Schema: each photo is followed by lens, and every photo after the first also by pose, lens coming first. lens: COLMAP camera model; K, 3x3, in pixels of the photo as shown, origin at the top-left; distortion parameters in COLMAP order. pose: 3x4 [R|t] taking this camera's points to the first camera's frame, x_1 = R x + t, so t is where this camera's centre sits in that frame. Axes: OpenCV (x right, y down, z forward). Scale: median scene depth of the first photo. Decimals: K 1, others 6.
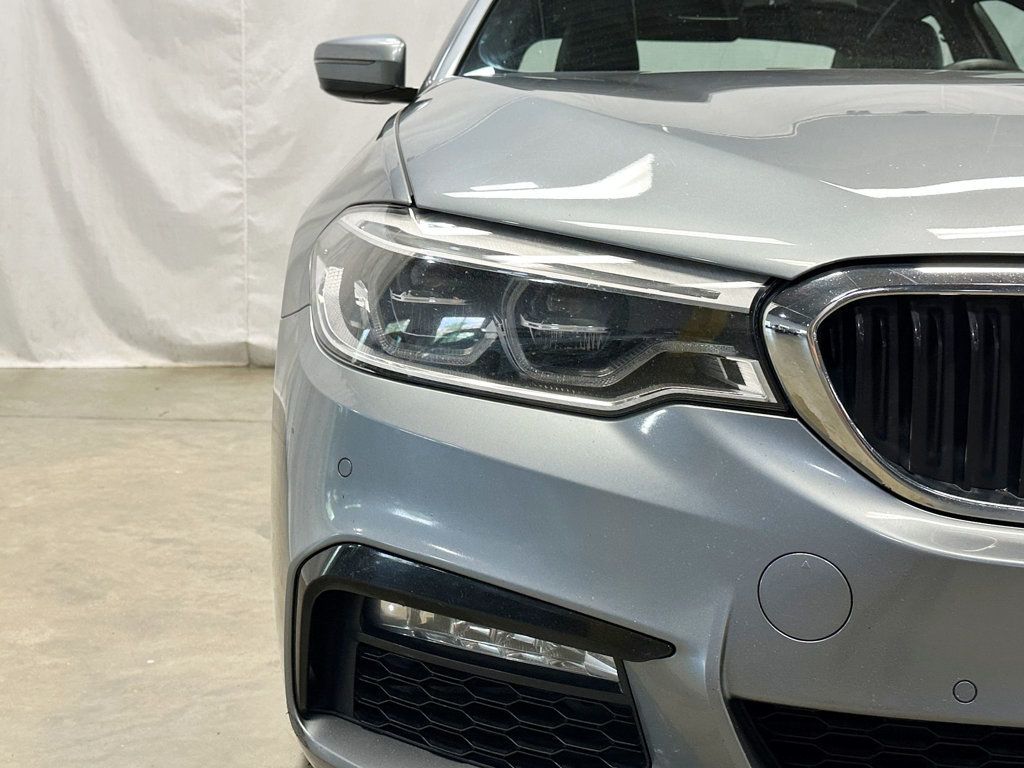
lens RADIAL K [[1321.4, 0, 502.6], [0, 1321.4, 375.6], [0, 0, 1]] dist [0.113836, 0.000000]
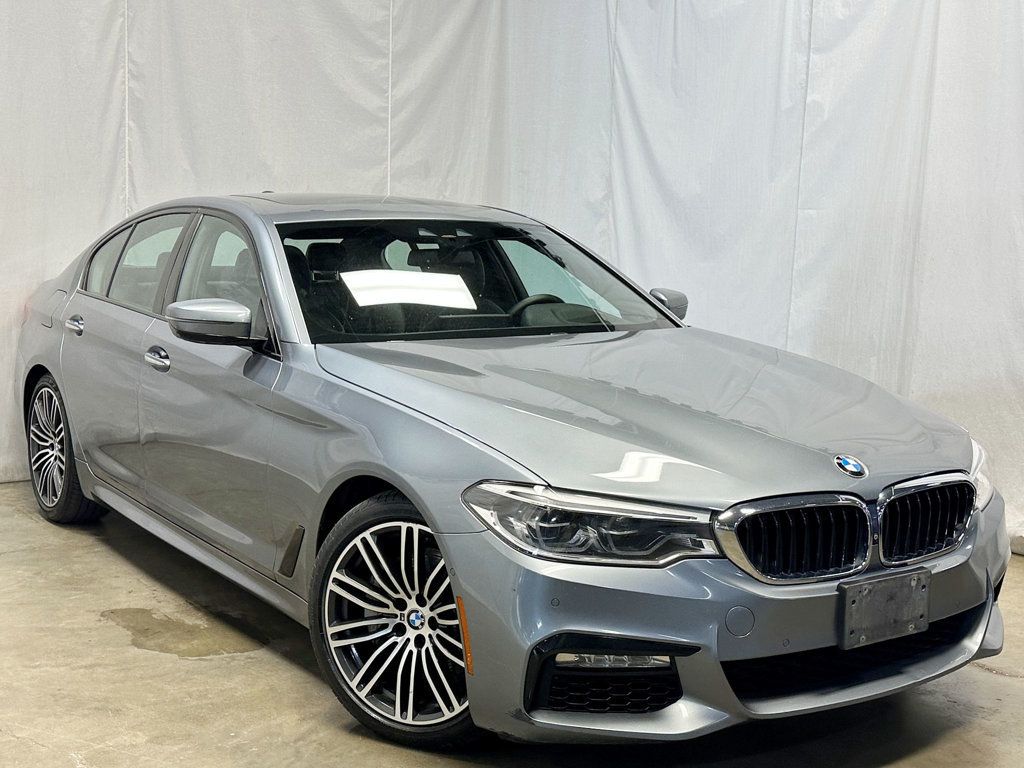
lens RADIAL K [[1345.5, 0, 502.8], [0, 1345.5, 382.5], [0, 0, 1]] dist [0.141566, 0.000000]
pose [[0.825300, -0.086621, 0.558011, -1.703790], [0.080167, 0.996129, 0.036063, -0.472750], [-0.558975, 0.014971, 0.829050, -1.105467]]
